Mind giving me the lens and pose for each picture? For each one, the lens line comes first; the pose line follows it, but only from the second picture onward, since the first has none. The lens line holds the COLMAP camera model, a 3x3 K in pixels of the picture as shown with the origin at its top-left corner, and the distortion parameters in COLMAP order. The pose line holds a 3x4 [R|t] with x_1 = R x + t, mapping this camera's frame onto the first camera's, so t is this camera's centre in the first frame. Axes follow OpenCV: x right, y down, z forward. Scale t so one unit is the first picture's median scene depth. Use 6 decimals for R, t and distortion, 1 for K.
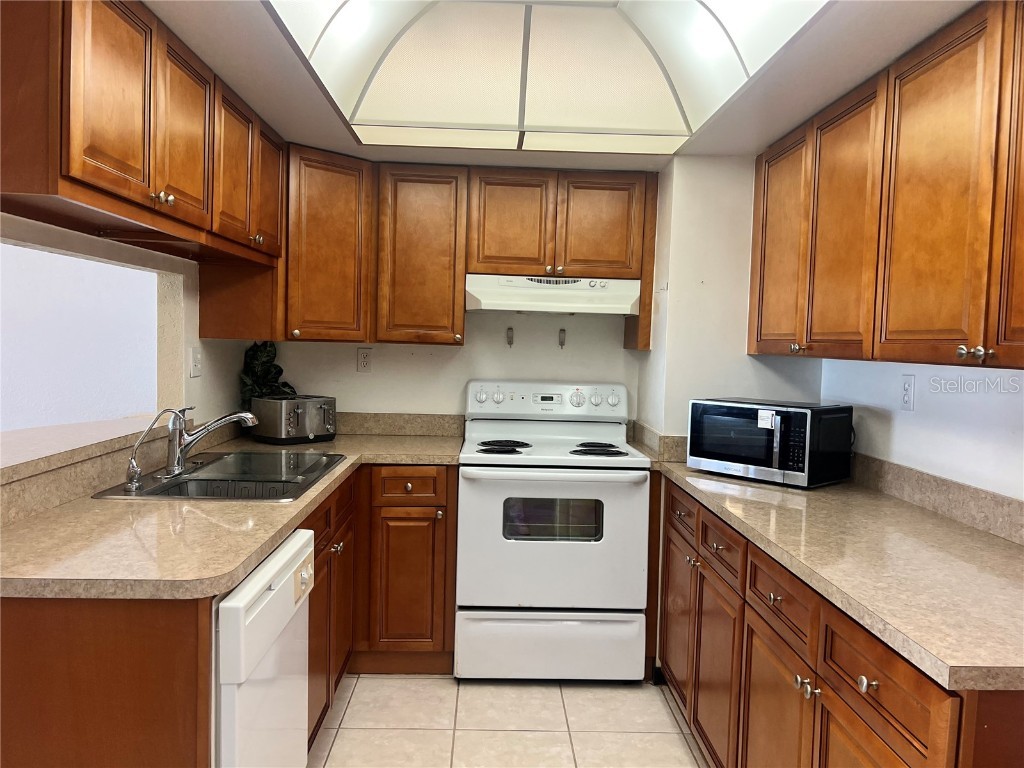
lens RADIAL K [[768.4, 0, 511.8], [0, 768.4, 385.1], [0, 0, 1]] dist [0.035886, -0.019649]
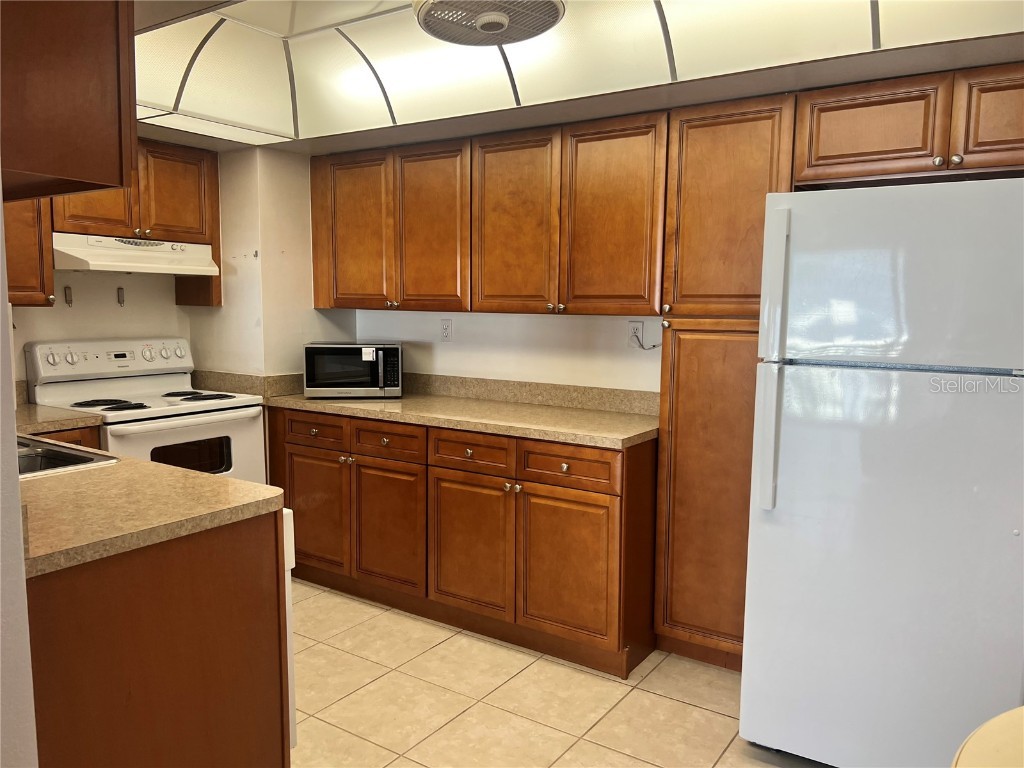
lens RADIAL K [[768.4, 0, 518.8], [0, 768.4, 381.2], [0, 0, 1]] dist [0.035886, -0.019649]
pose [[0.579026, -0.105149, 0.808500, -0.574907], [0.050664, 0.994373, 0.093038, -0.021213], [-0.813733, -0.012910, 0.581095, -0.047490]]
